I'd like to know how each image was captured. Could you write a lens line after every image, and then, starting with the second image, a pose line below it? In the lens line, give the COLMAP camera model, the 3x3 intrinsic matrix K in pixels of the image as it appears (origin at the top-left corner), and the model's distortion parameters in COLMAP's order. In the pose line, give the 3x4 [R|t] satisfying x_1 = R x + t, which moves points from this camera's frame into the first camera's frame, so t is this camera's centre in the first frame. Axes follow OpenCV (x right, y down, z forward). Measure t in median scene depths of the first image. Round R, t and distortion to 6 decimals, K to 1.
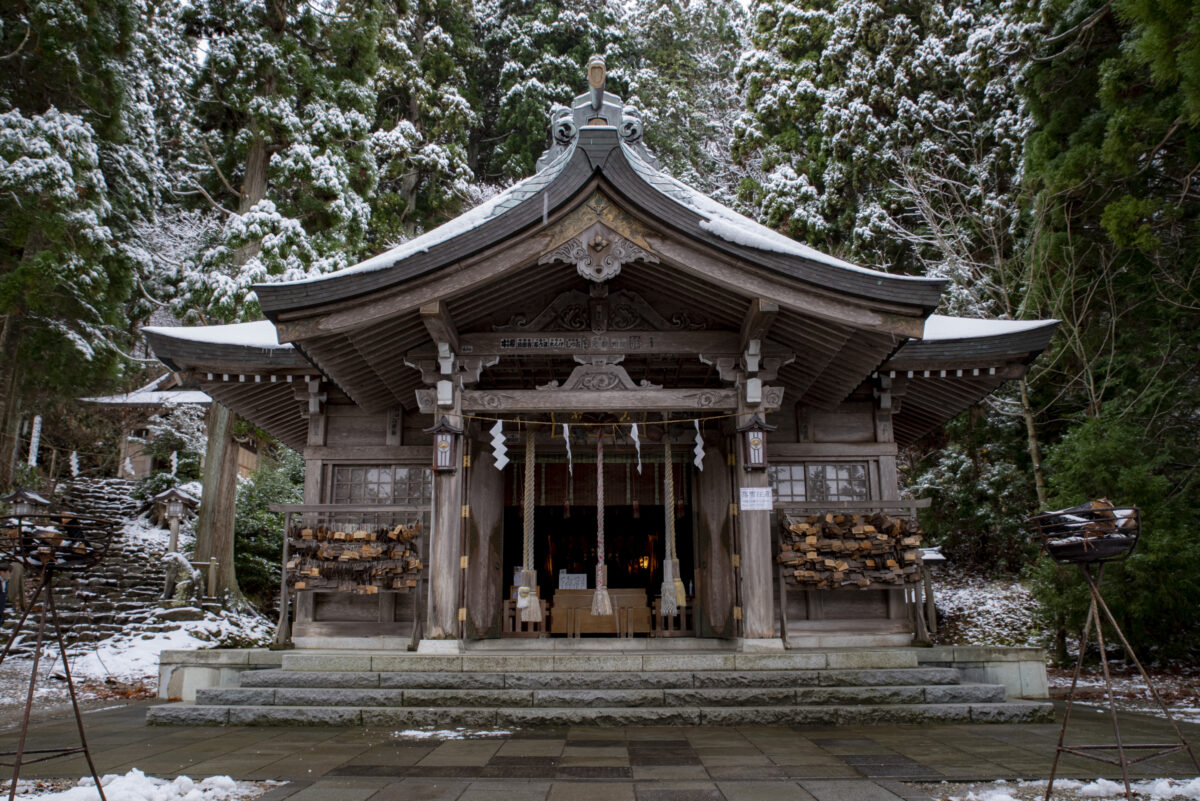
lens RADIAL K [[924.2, 0, 600.0], [0, 924.2, 400.5], [0, 0, 1]] dist [-0.111273, 0.107720]
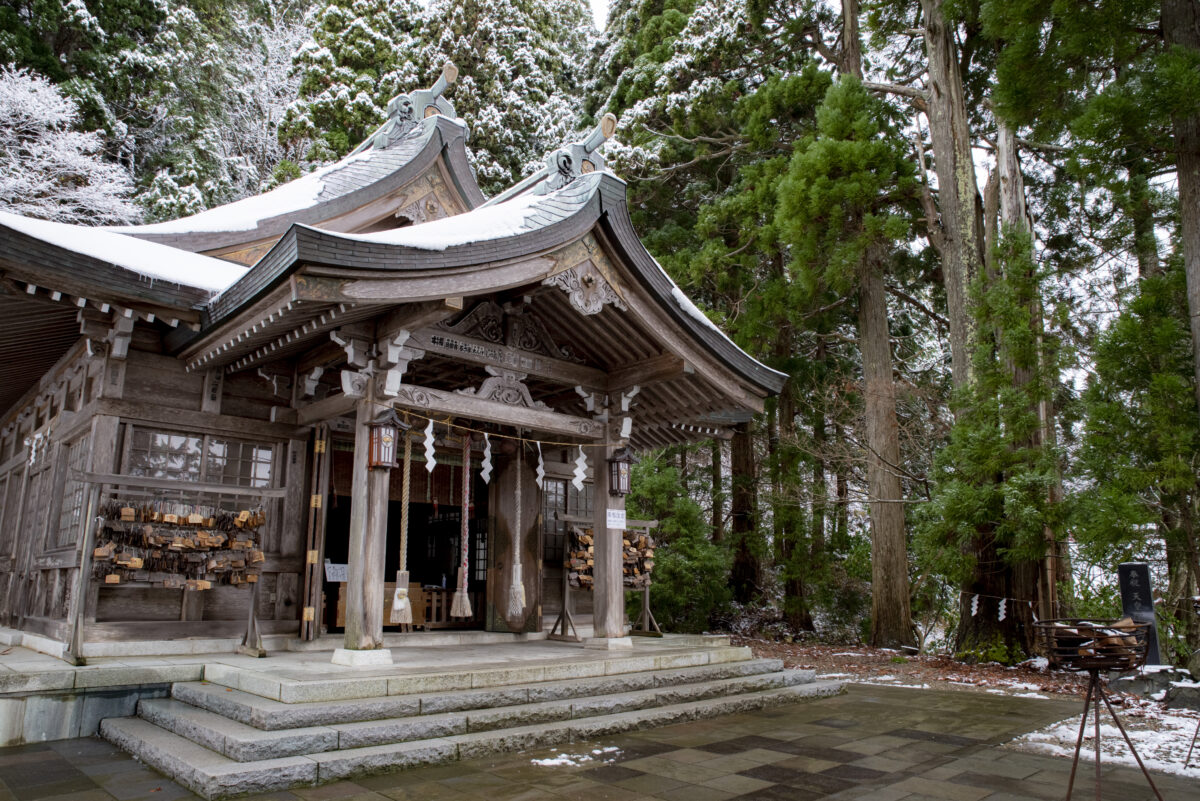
lens RADIAL K [[823.9, 0, 600.0], [0, 823.9, 400.5], [0, 0, 1]] dist [-0.135444, 0.100373]
pose [[0.710775, 0.161076, 0.684729, -0.518145], [-0.178711, 0.982840, -0.045695, 0.008160], [-0.680339, -0.089889, 0.727364, 0.231624]]
